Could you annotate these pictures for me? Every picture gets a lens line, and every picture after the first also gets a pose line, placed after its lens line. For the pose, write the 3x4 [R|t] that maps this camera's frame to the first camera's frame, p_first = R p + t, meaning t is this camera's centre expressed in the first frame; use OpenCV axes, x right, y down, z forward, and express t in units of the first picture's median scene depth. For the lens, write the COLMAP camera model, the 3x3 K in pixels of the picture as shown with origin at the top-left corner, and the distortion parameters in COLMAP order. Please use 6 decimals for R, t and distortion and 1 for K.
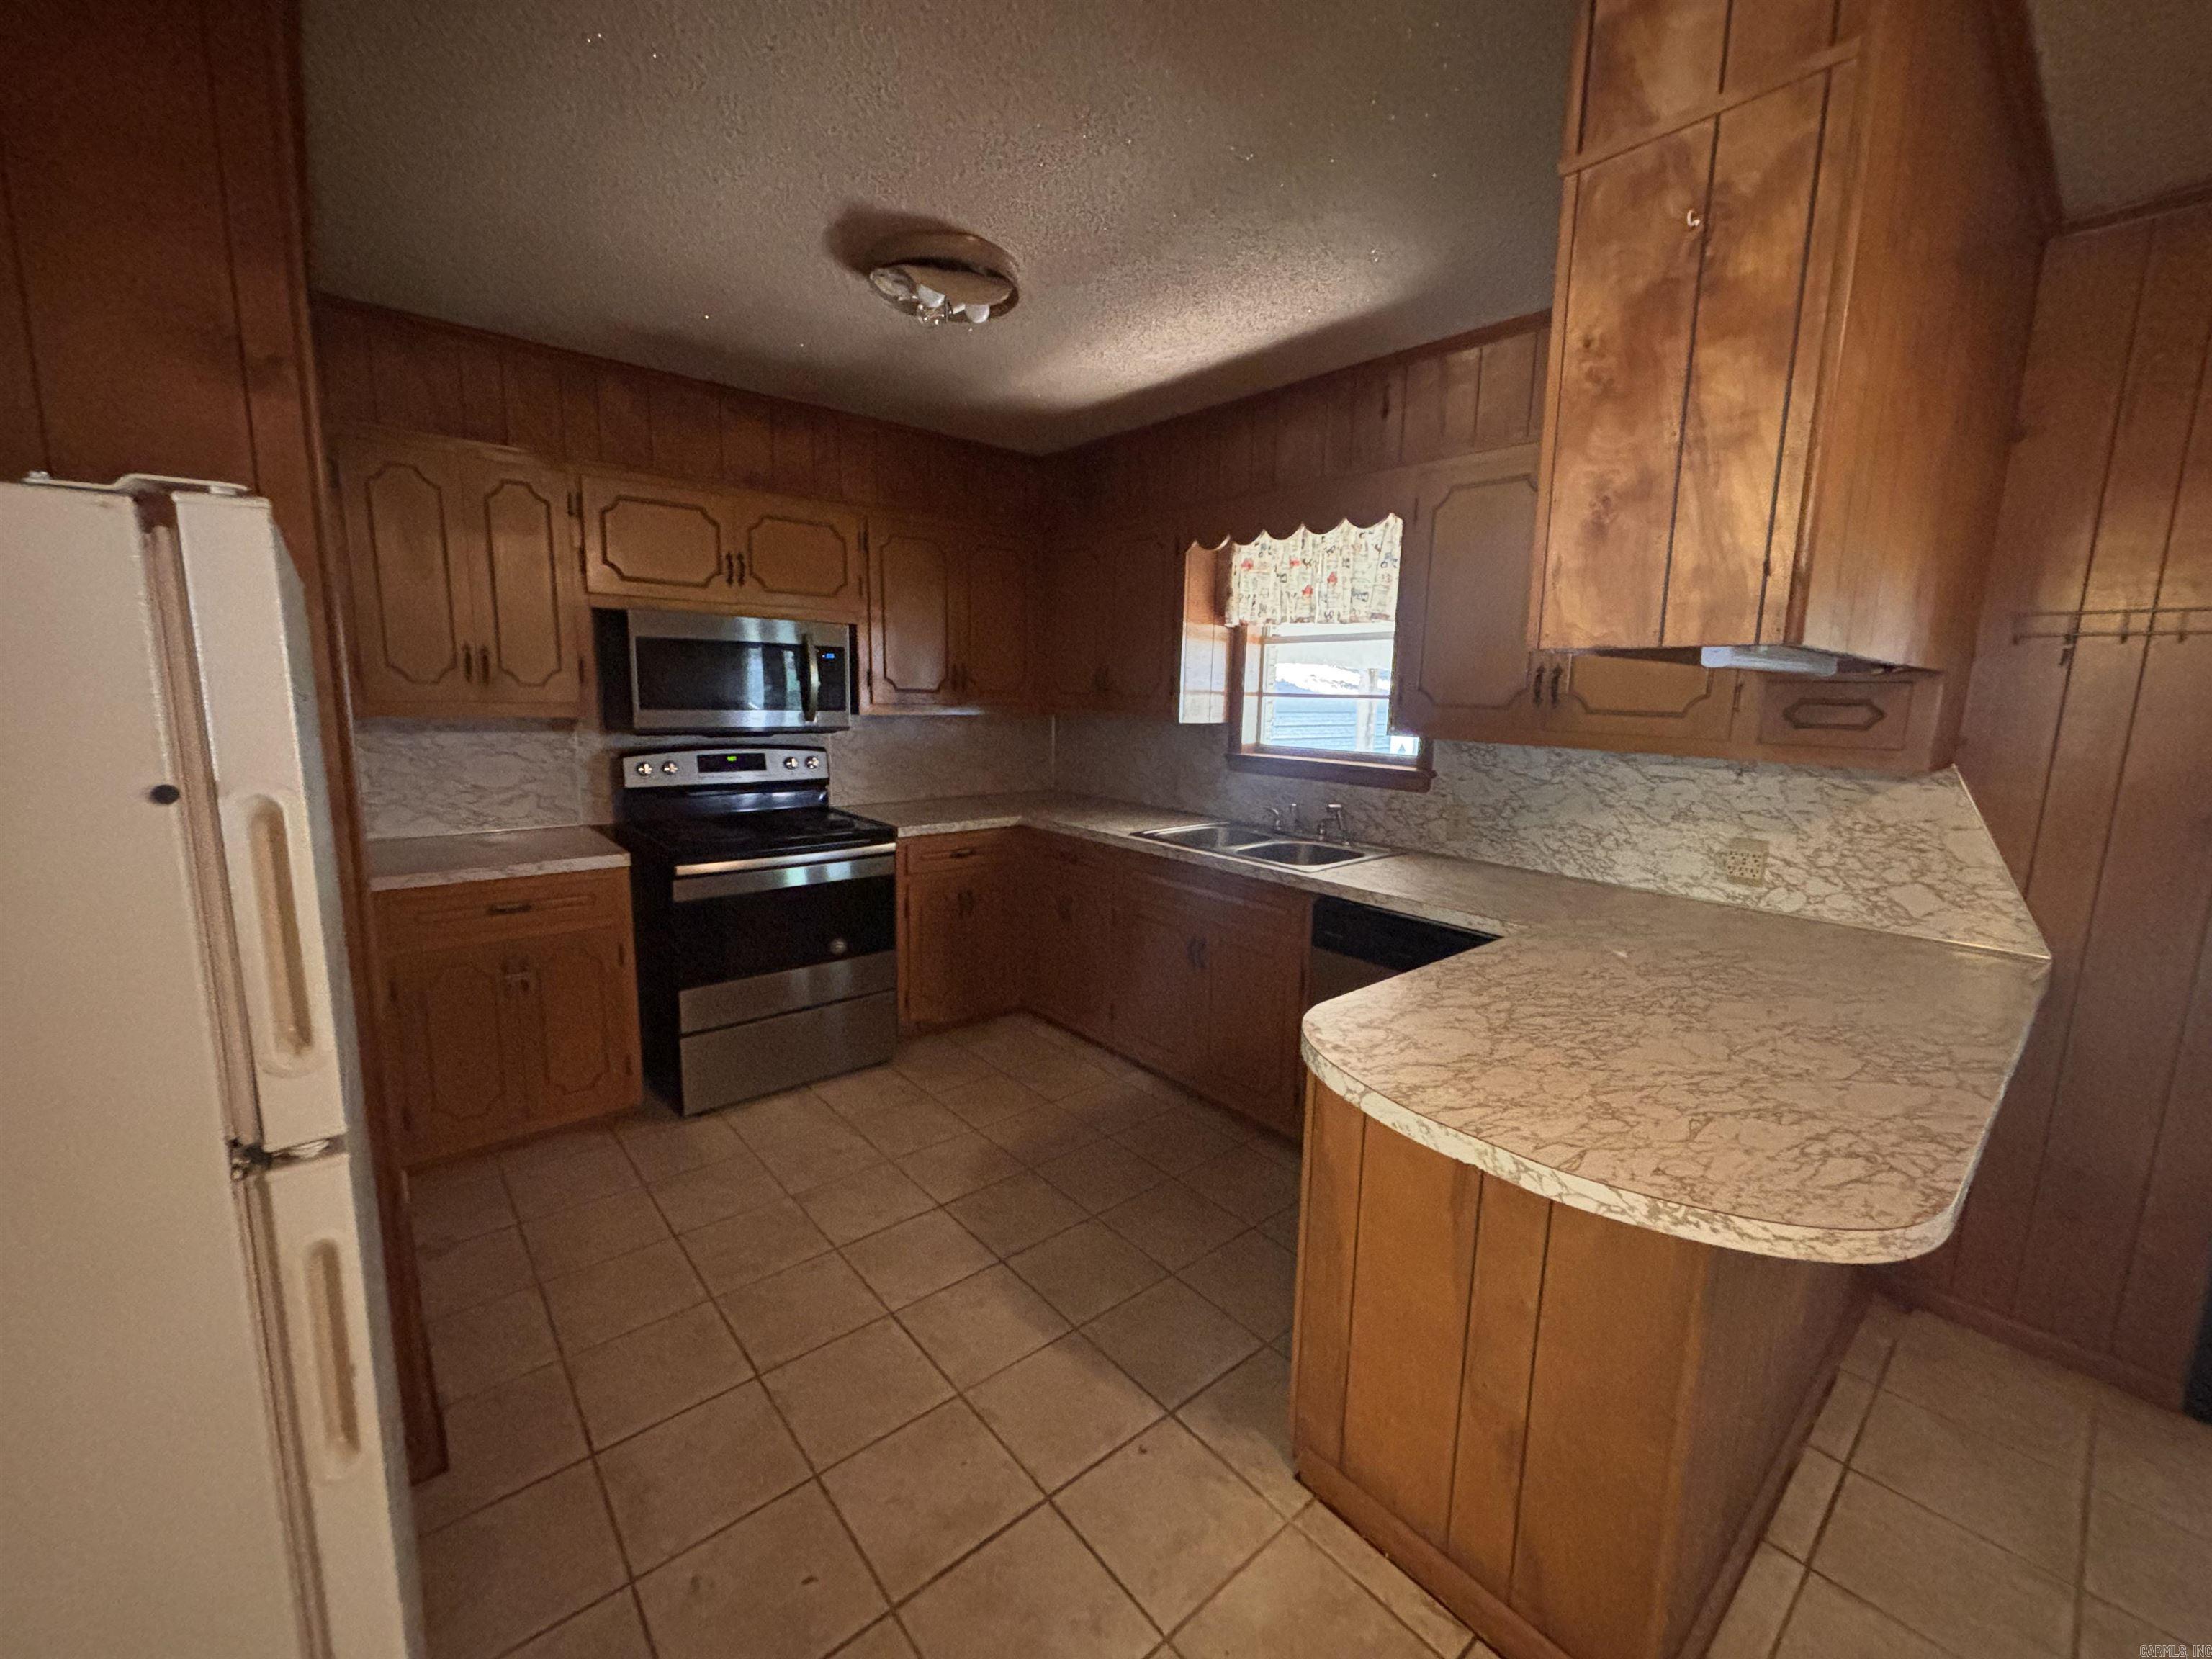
lens RADIAL K [[886.5, 0, 1109.5], [0, 886.5, 828.8], [0, 0, 1]] dist [0.000601, 0.000182]
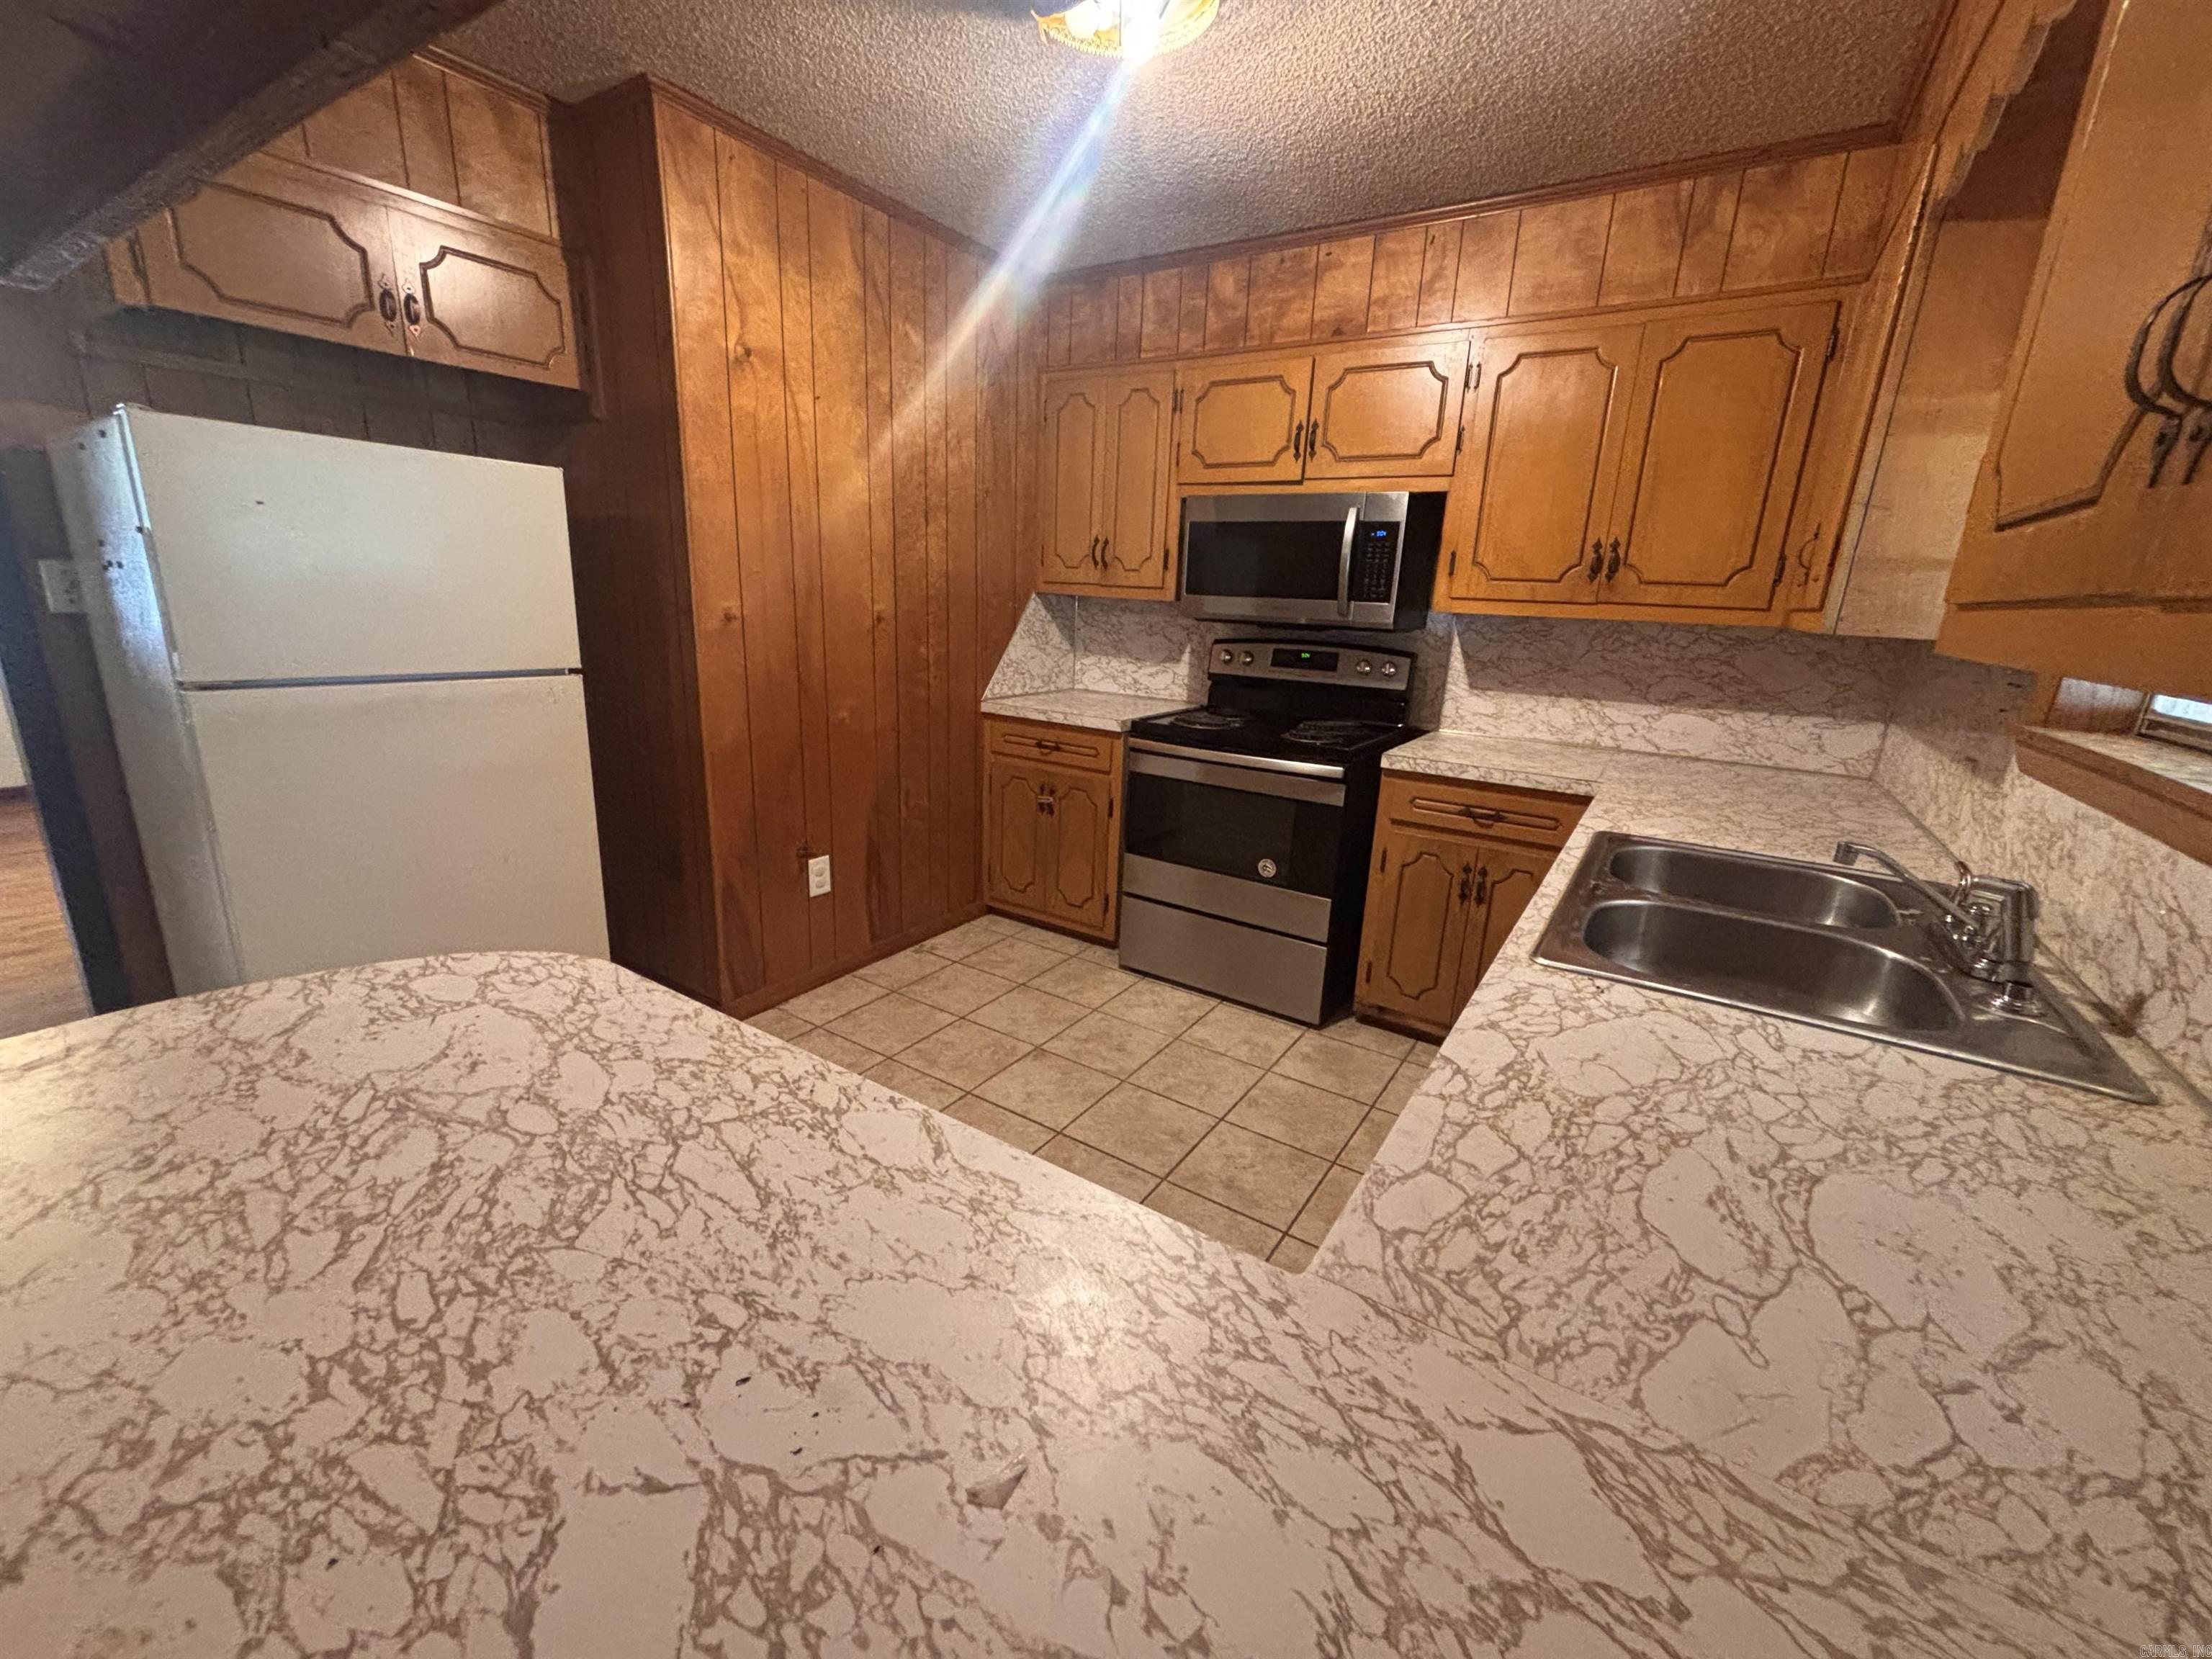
lens RADIAL K [[886.5, 0, 1106.6], [0, 886.5, 831.6], [0, 0, 1]] dist [0.000601, 0.000182]
pose [[0.275624, 0.241151, -0.930526, 0.575268], [-0.186914, 0.962990, 0.194200, -0.054704], [0.942918, 0.120402, 0.310497, 0.706161]]
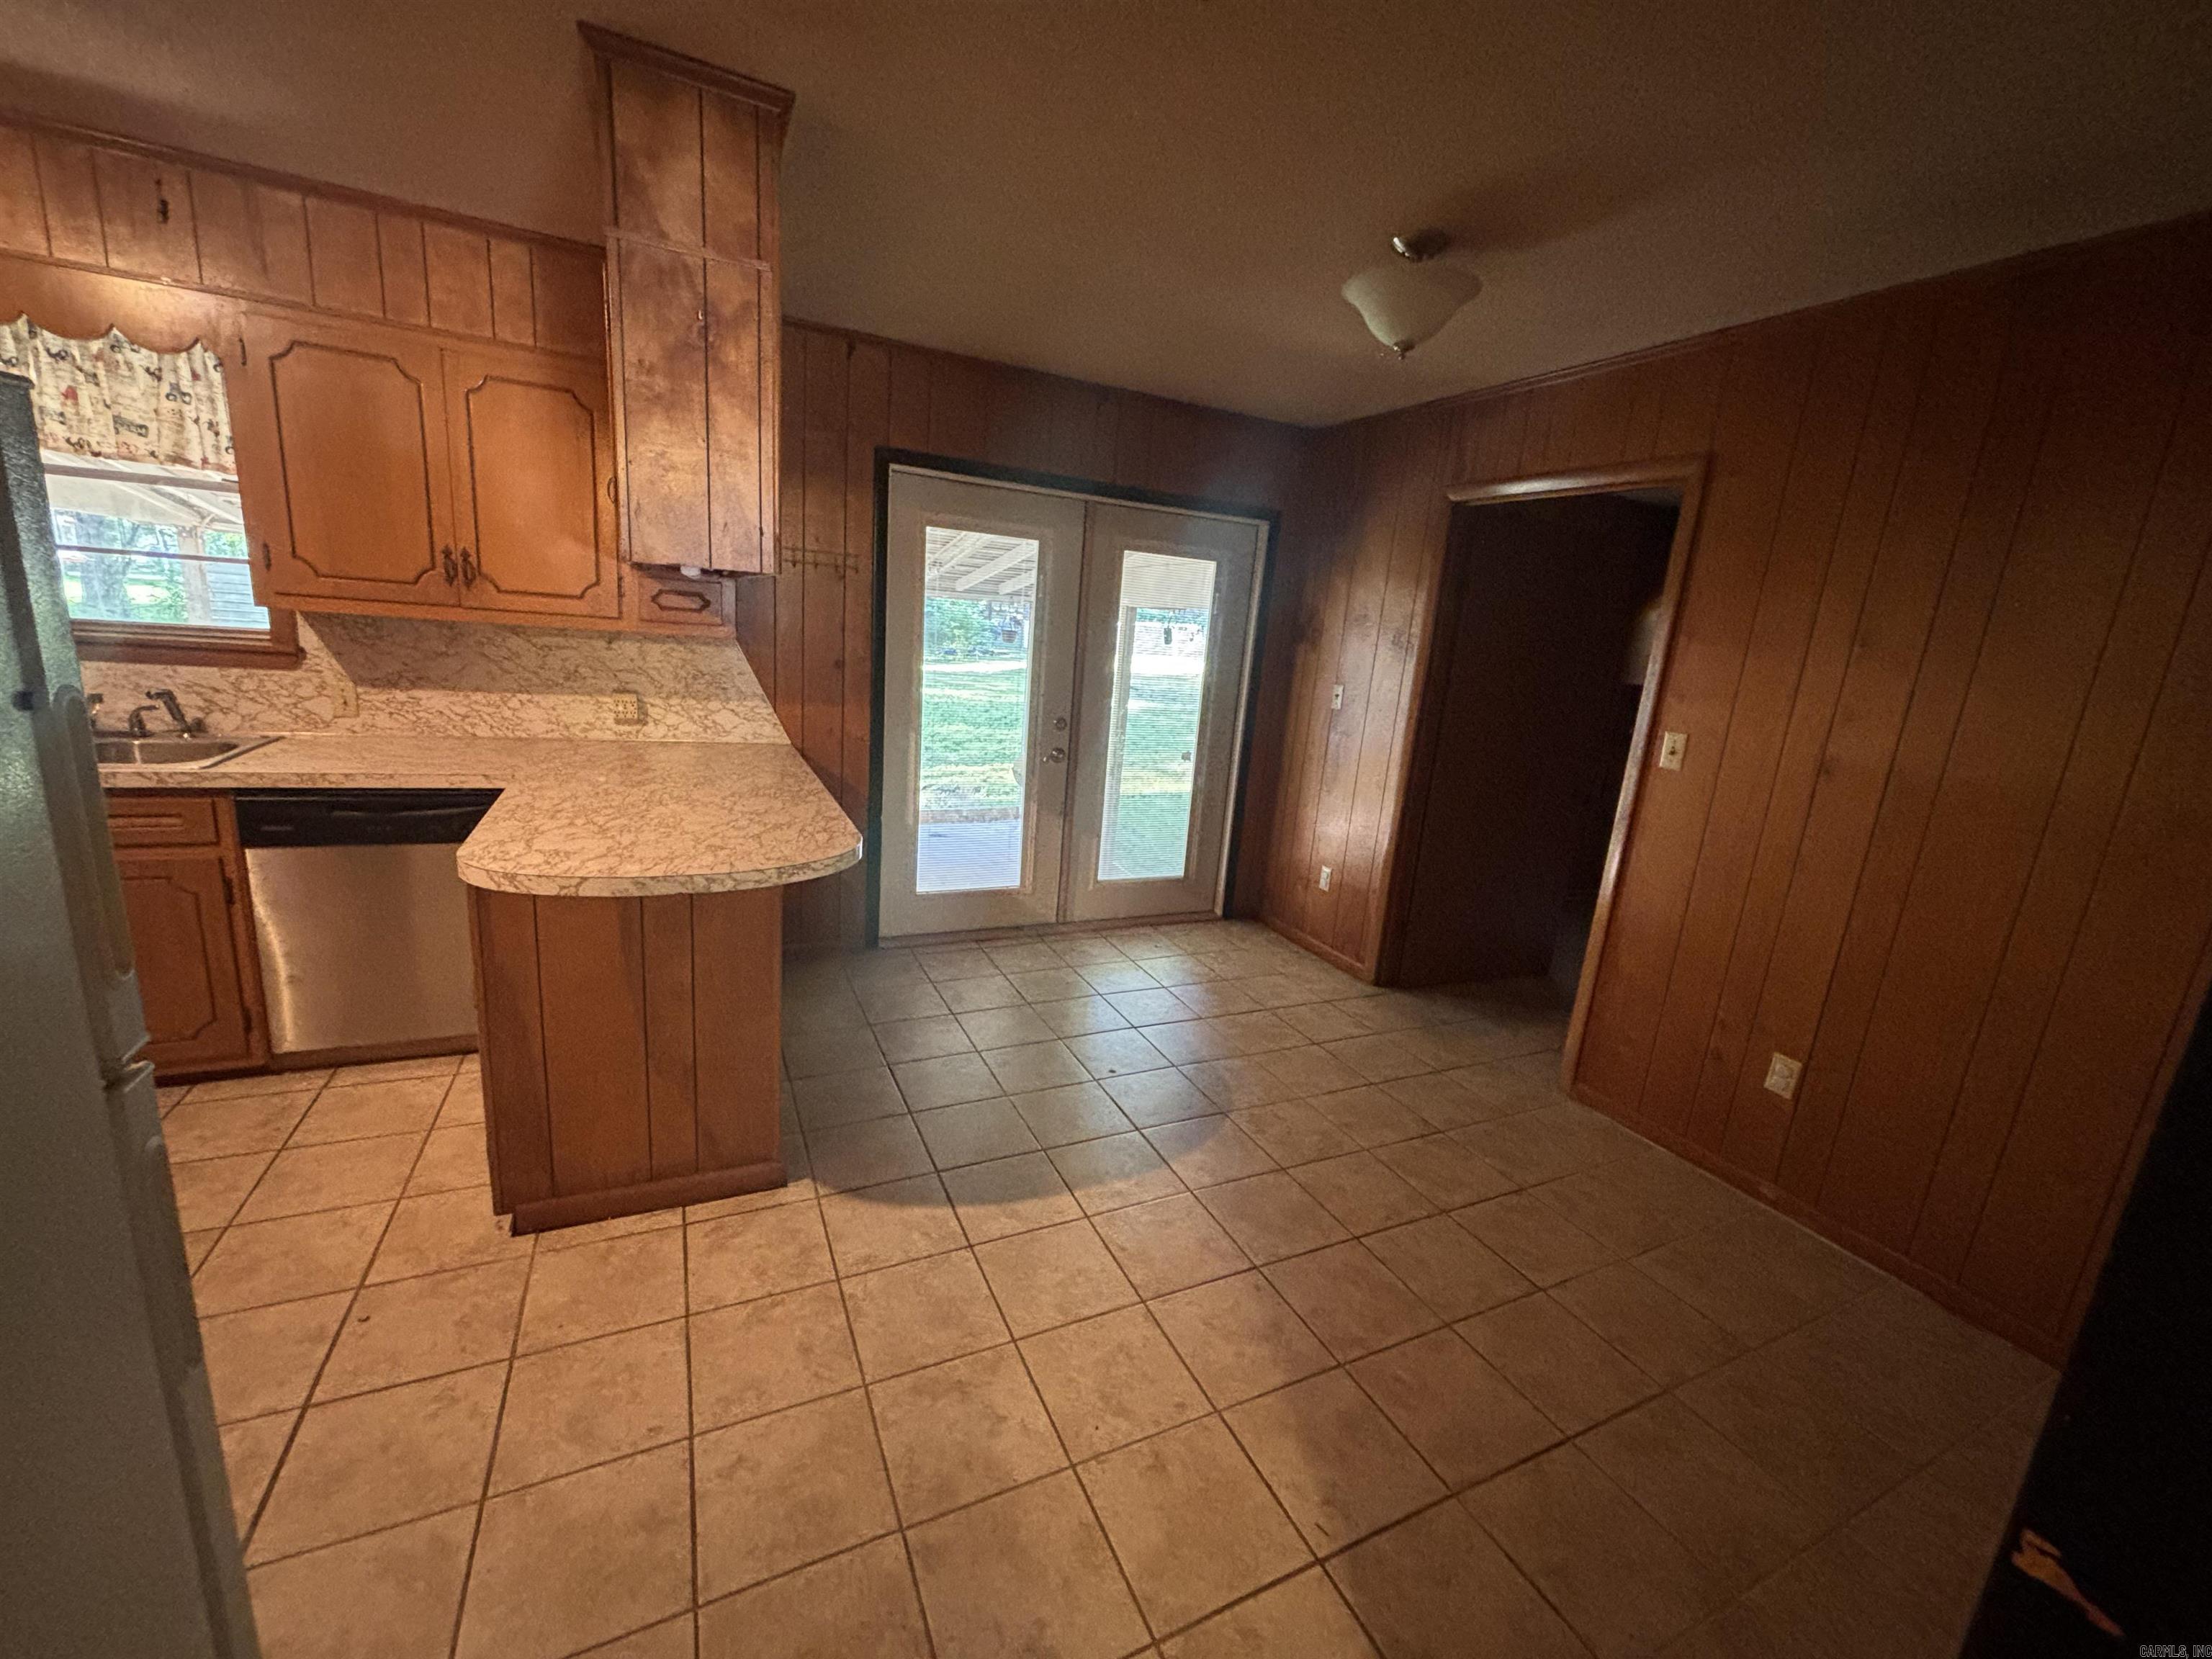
lens RADIAL K [[886.5, 0, 1103.3], [0, 886.5, 826.4], [0, 0, 1]] dist [0.000601, 0.000182]
pose [[0.262103, -0.215186, 0.940743, -0.390793], [0.076790, 0.976382, 0.201944, -0.002689], [-0.961980, 0.019310, 0.272436, -0.082072]]
